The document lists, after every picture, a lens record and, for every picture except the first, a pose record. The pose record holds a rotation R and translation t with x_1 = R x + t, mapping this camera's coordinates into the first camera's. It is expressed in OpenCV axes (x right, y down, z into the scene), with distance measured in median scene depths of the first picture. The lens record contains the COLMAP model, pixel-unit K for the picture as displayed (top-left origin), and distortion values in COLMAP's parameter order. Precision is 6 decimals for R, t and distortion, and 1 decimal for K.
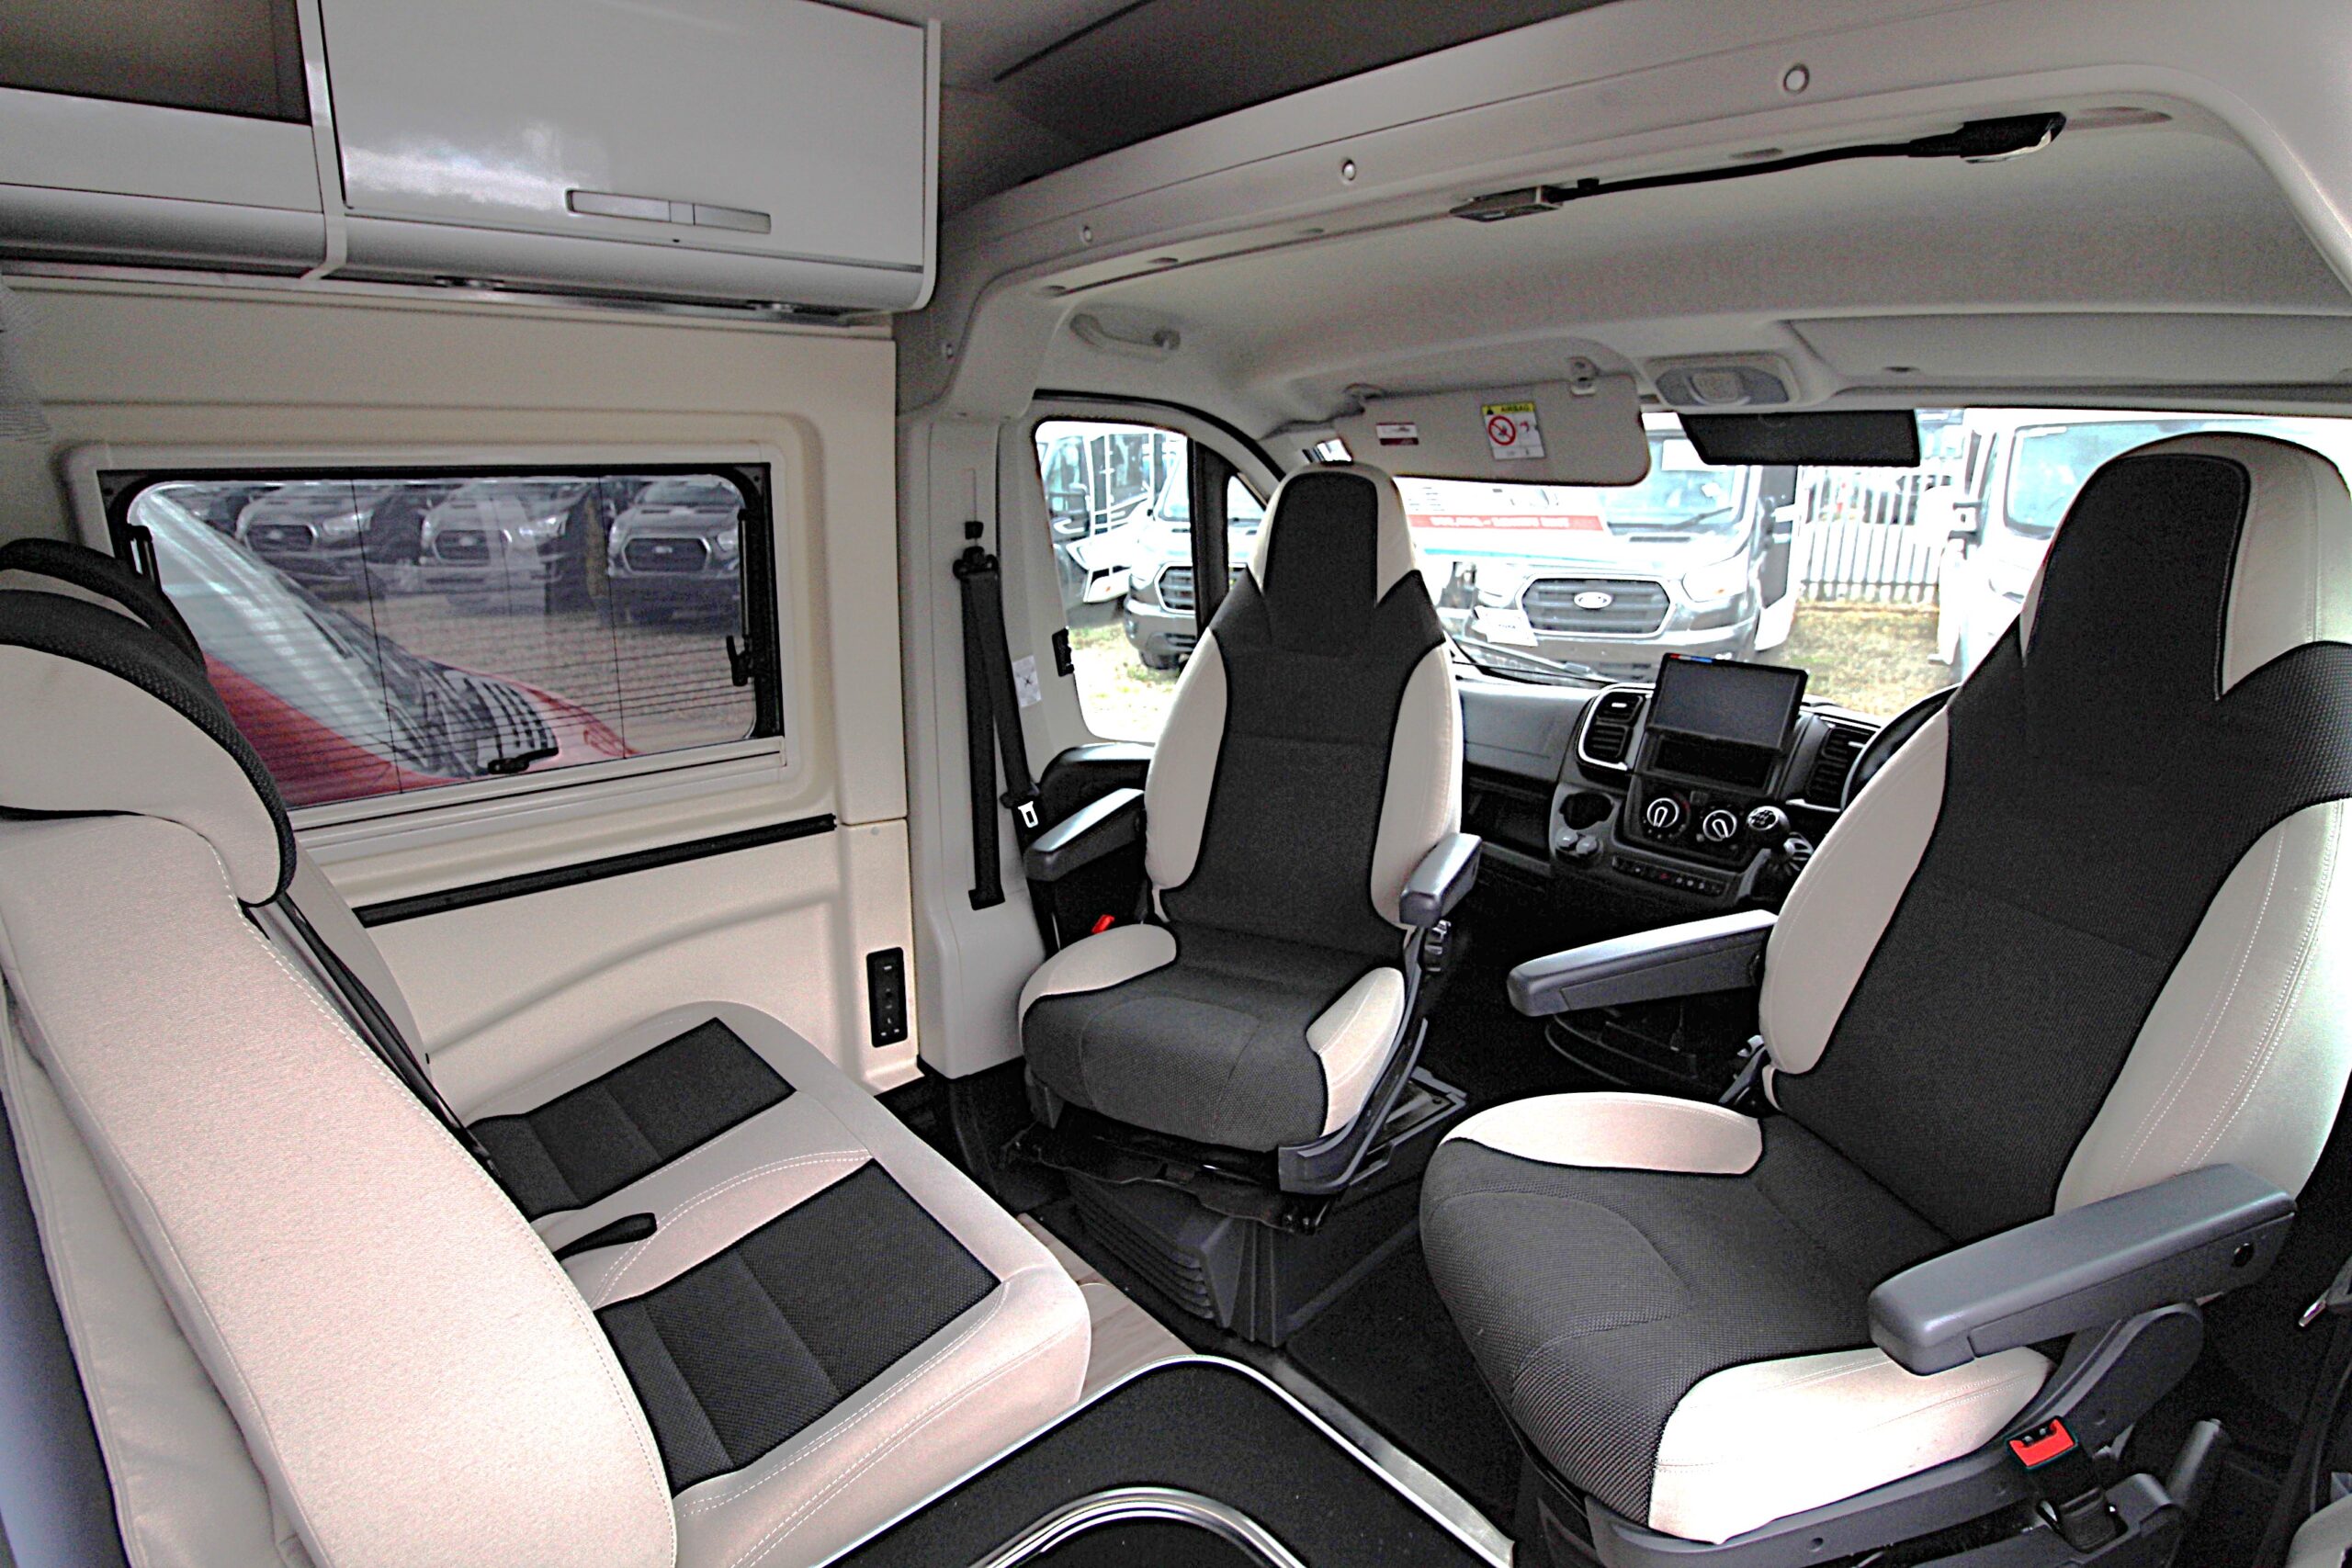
lens RADIAL K [[1206.3, 0, 1195.0], [0, 1206.3, 773.2], [0, 0, 1]] dist [0.001386, -0.009088]
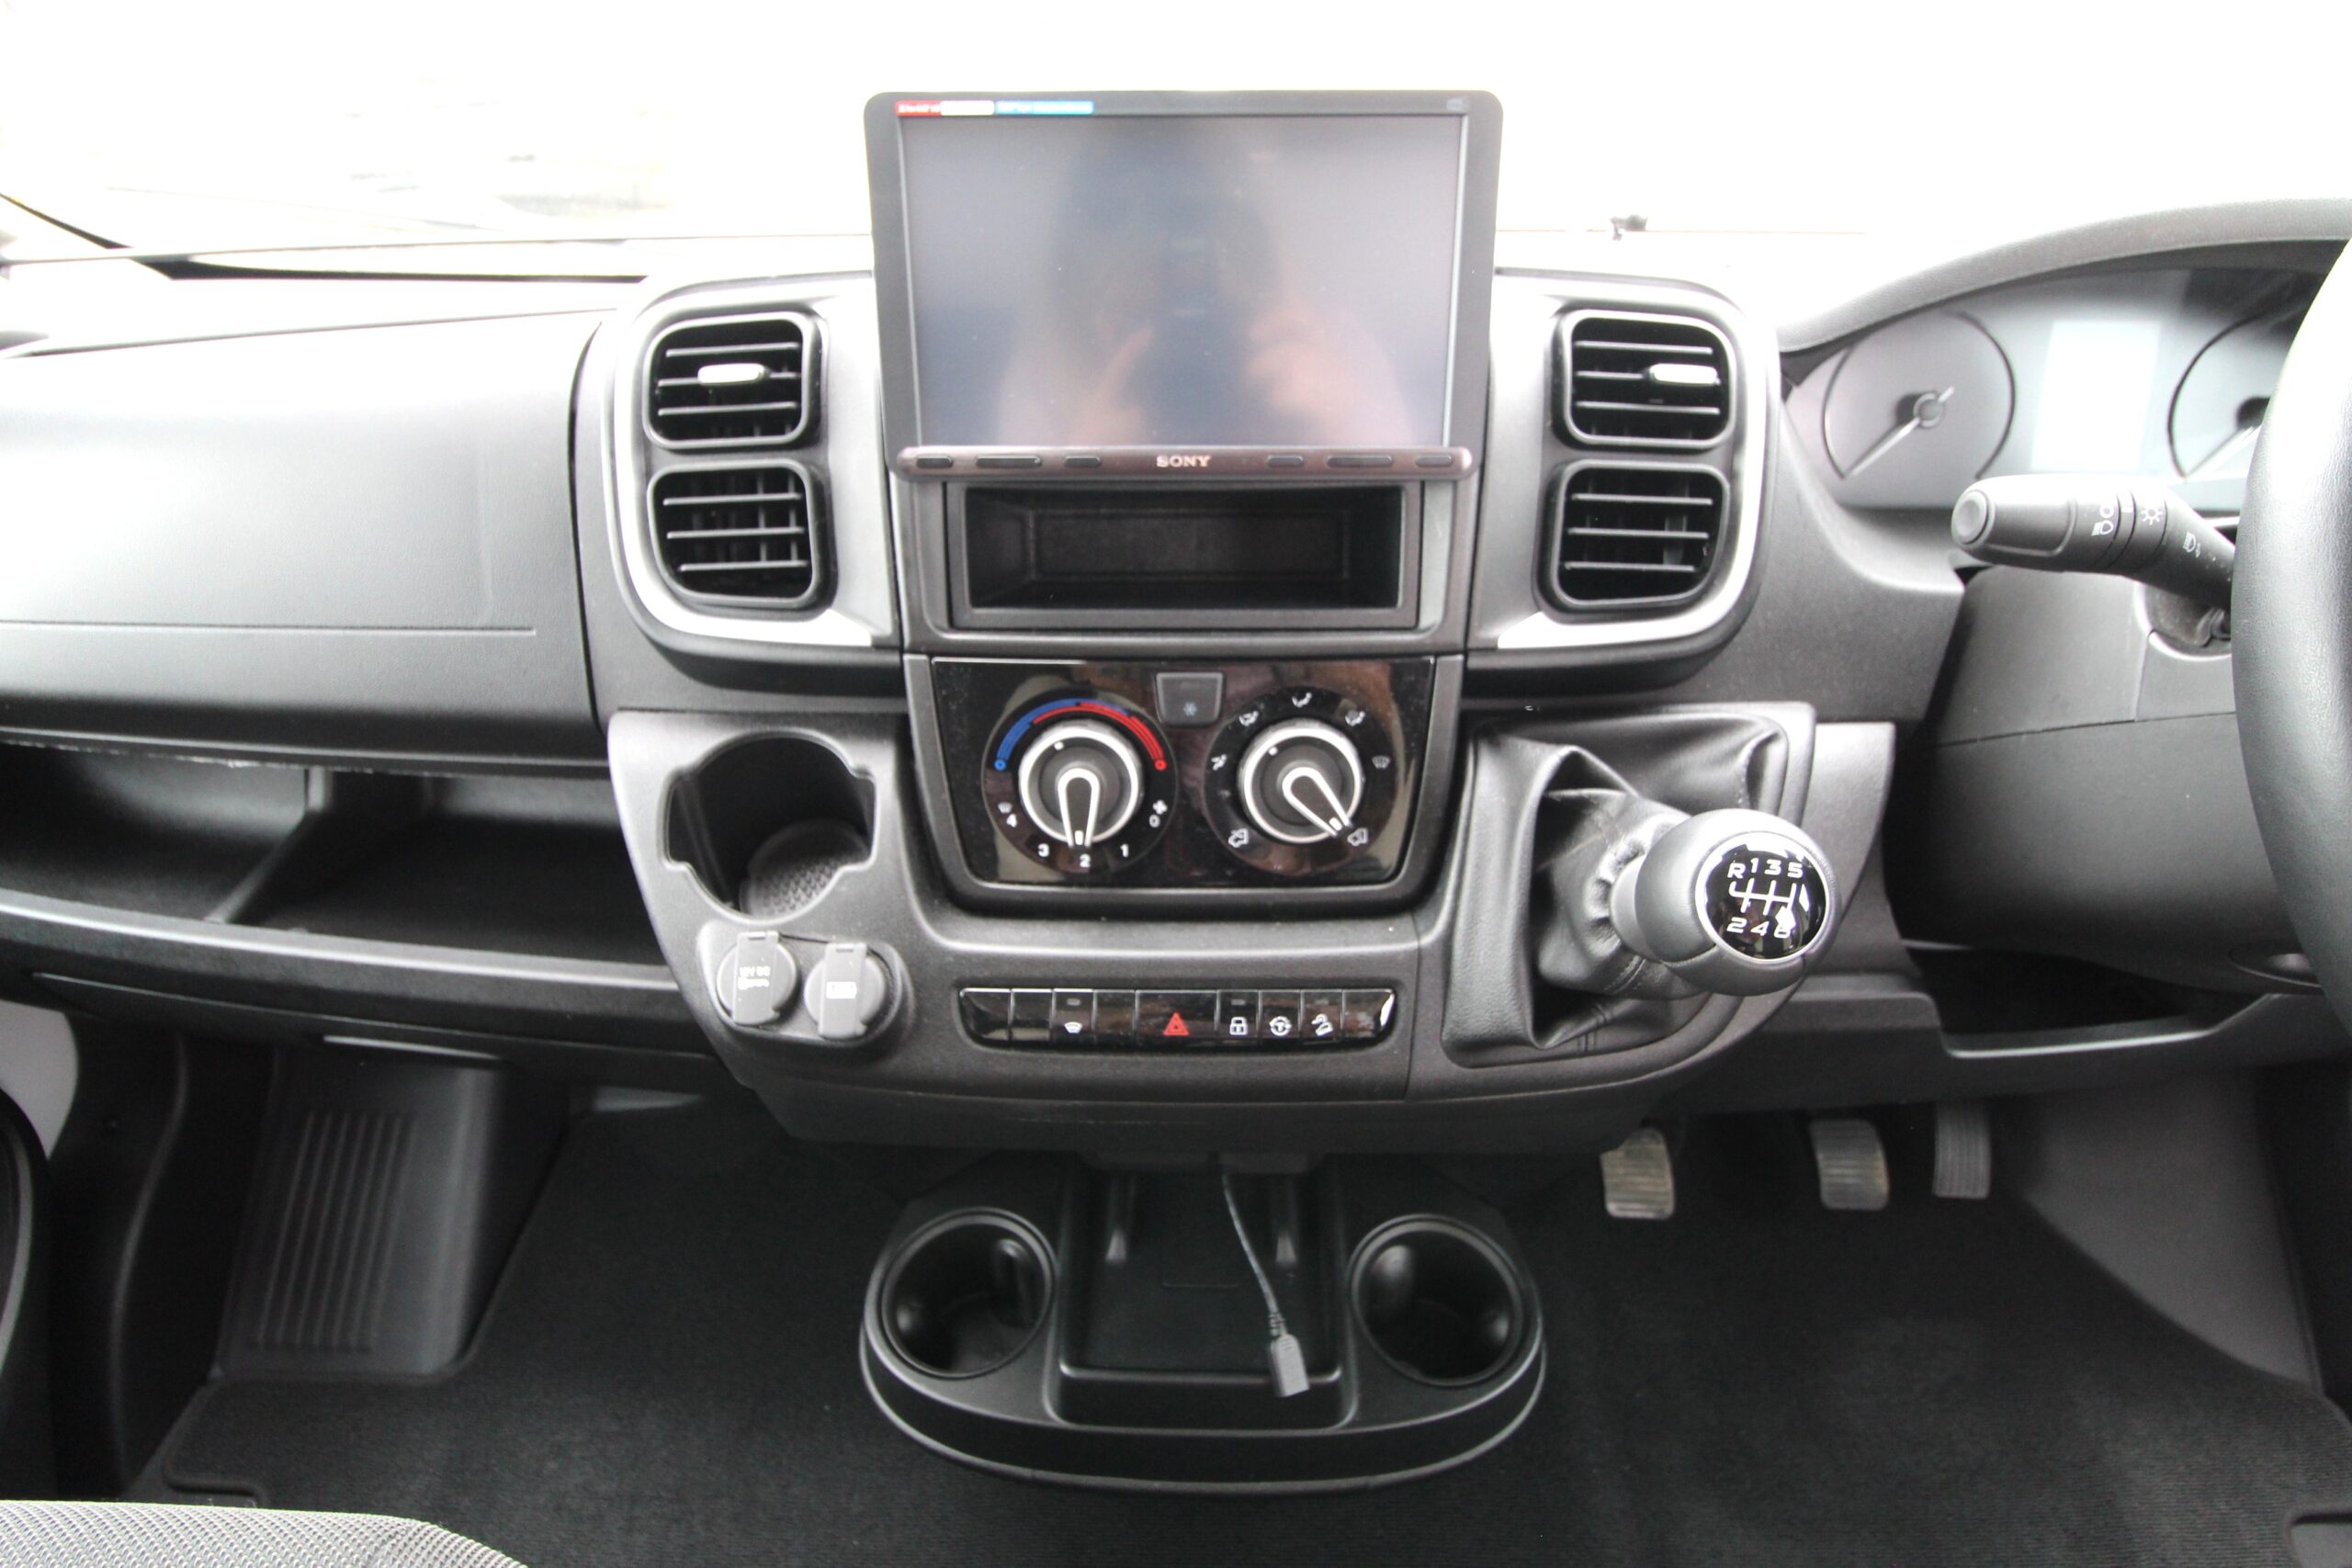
lens RADIAL K [[1206.3, 0, 1181.0], [0, 1206.3, 772.0], [0, 0, 1]] dist [0.001386, -0.009088]
pose [[0.680551, -0.455066, 0.574252, 0.253325], [0.199099, 0.869111, 0.452775, -0.082632], [-0.705131, -0.193804, 0.682078, 0.804125]]
